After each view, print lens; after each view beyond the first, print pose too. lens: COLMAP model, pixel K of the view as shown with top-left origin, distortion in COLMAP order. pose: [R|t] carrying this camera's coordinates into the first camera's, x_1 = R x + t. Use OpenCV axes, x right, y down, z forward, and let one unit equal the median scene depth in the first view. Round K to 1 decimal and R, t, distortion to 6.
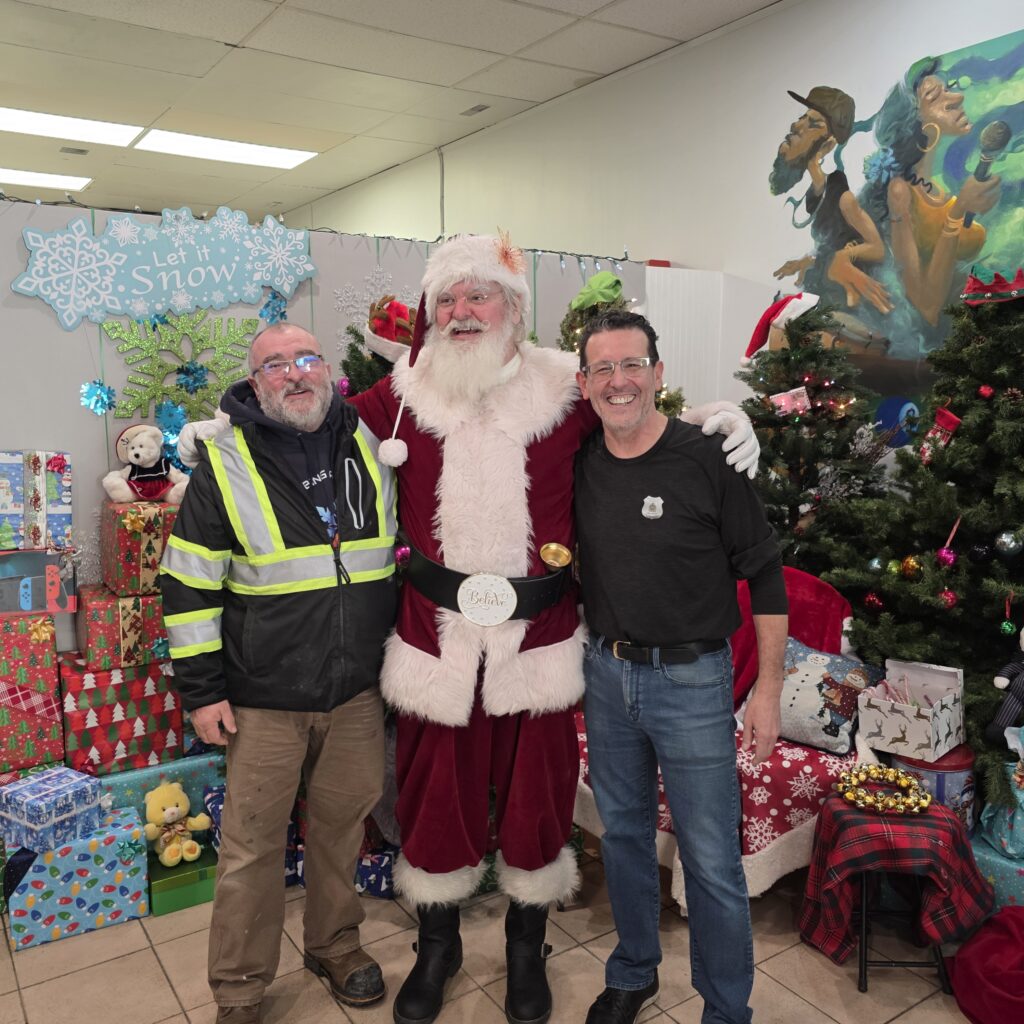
lens RADIAL K [[930.6, 0, 490.3], [0, 930.6, 501.1], [0, 0, 1]] dist [0.052871, -0.057021]
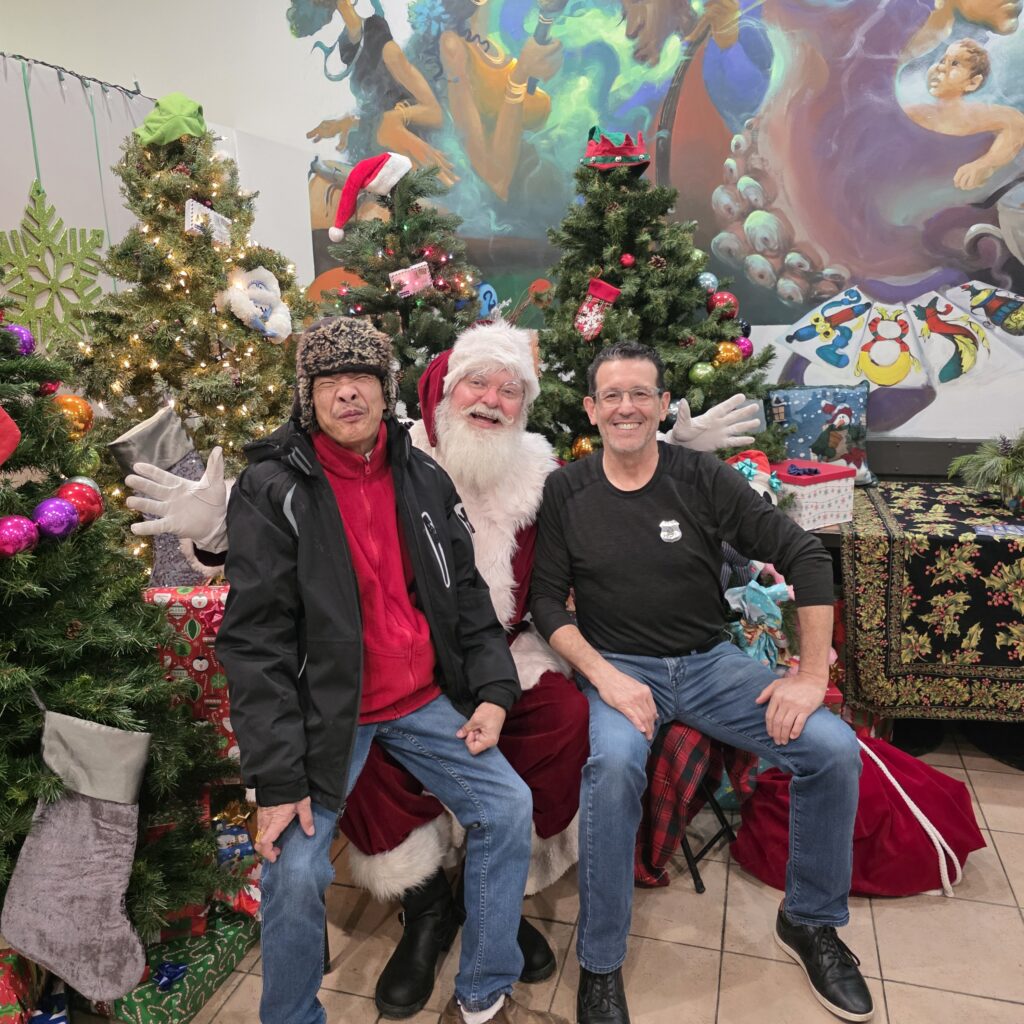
lens RADIAL K [[930.6, 0, 502.0], [0, 930.6, 495.7], [0, 0, 1]] dist [0.052871, -0.057021]
pose [[0.758849, -0.155187, 0.632507, -0.196870], [0.103398, 0.987585, 0.118255, -0.003730], [-0.643006, -0.024338, 0.765474, 0.301052]]
